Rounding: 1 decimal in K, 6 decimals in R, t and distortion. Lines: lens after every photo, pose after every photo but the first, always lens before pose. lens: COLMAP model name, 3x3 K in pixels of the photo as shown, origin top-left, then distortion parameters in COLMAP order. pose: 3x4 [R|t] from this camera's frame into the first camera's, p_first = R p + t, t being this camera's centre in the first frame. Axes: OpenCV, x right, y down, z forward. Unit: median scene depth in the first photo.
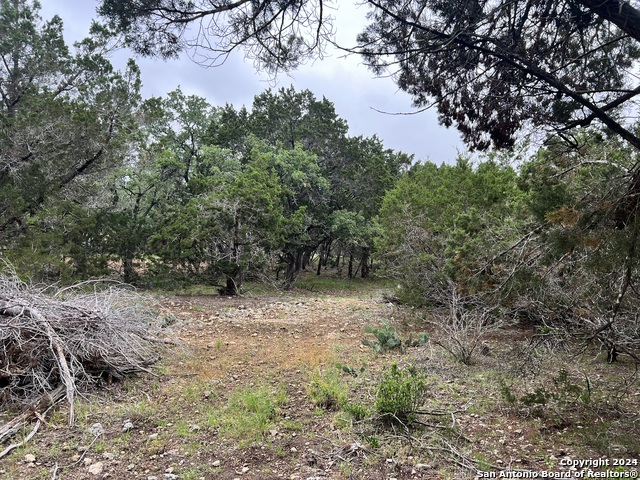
lens RADIAL K [[482.3, 0, 322.8], [0, 482.3, 240.8], [0, 0, 1]] dist [0.072451, -0.053907]
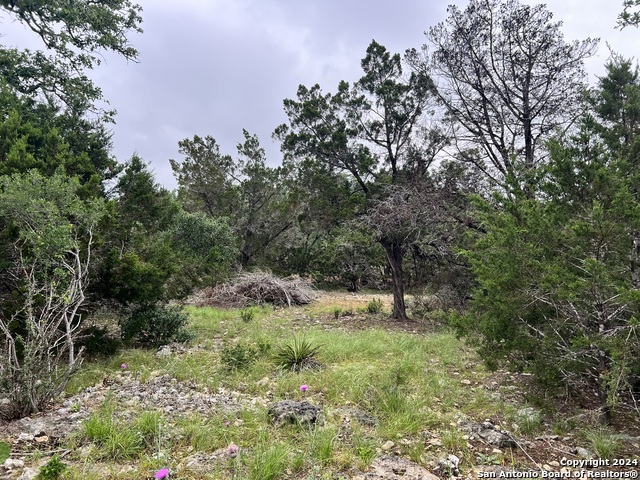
lens RADIAL K [[482.3, 0, 322.8], [0, 482.3, 240.8], [0, 0, 1]] dist [0.072451, -0.053907]
pose [[0.944644, -0.014391, -0.327781, 0.495562], [0.000455, 0.999094, -0.042553, -0.004582], [0.328097, 0.040049, 0.943795, -1.276350]]
